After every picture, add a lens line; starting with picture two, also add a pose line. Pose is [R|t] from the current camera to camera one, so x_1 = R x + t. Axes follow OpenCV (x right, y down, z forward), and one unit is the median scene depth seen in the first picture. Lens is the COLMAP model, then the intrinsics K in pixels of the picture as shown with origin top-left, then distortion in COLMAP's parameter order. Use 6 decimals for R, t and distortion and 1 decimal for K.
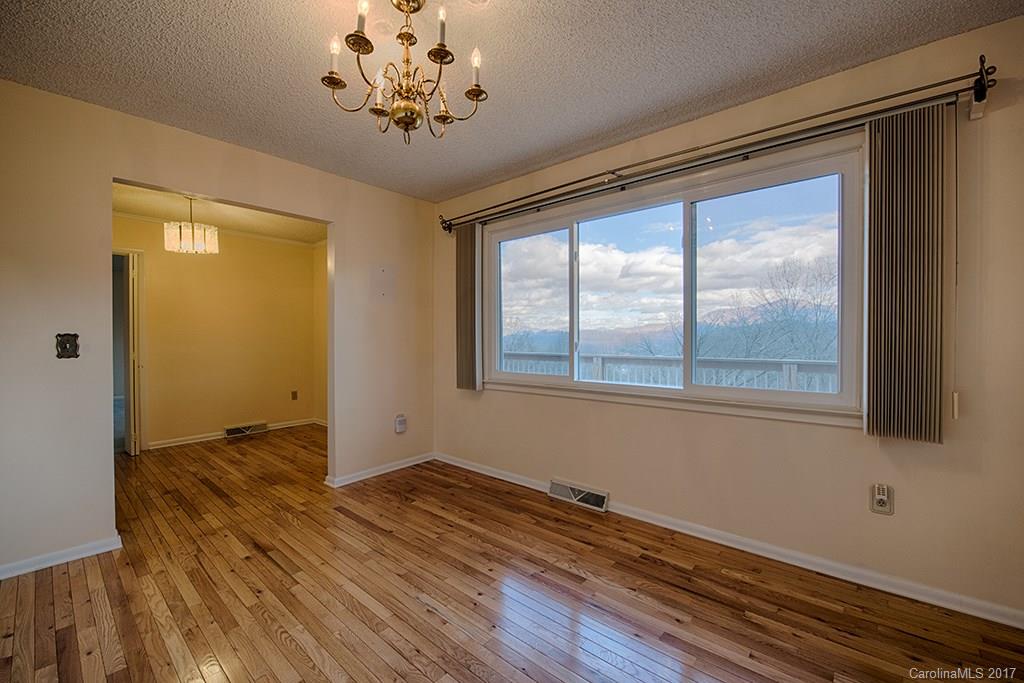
lens RADIAL K [[407.6, 0, 506.1], [0, 407.6, 351.0], [0, 0, 1]] dist [-0.014324, -0.000600]
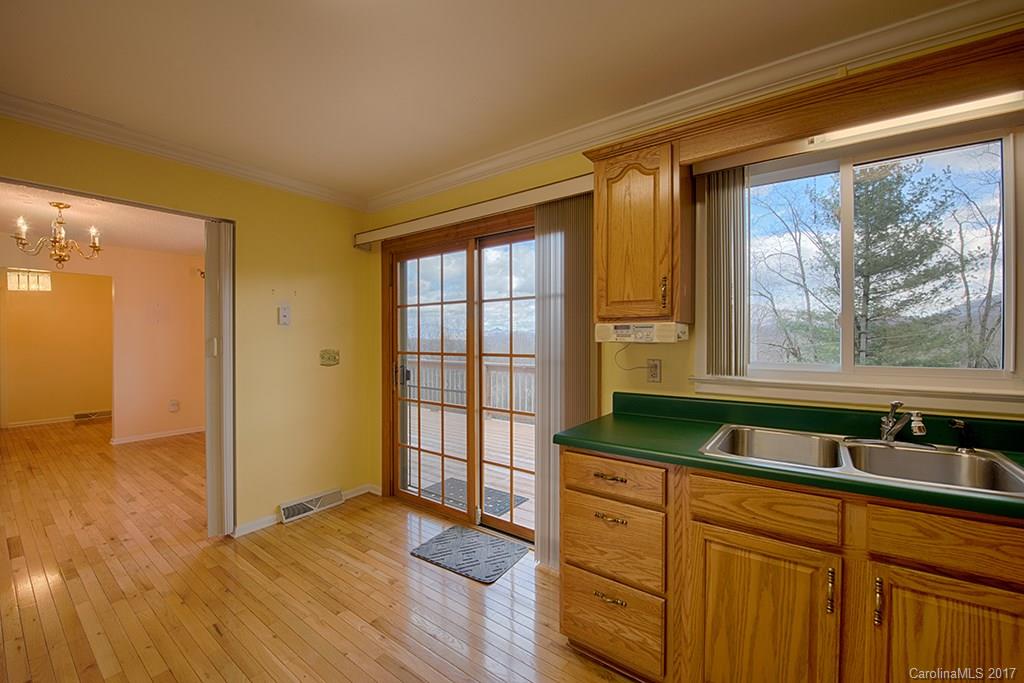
lens RADIAL K [[407.6, 0, 517.0], [0, 407.6, 338.4], [0, 0, 1]] dist [-0.014324, -0.000600]
pose [[0.997610, 0.009847, 0.068397, 0.697645], [-0.006195, 0.998554, -0.053396, 0.002914], [-0.068823, 0.052844, 0.996228, -0.446407]]
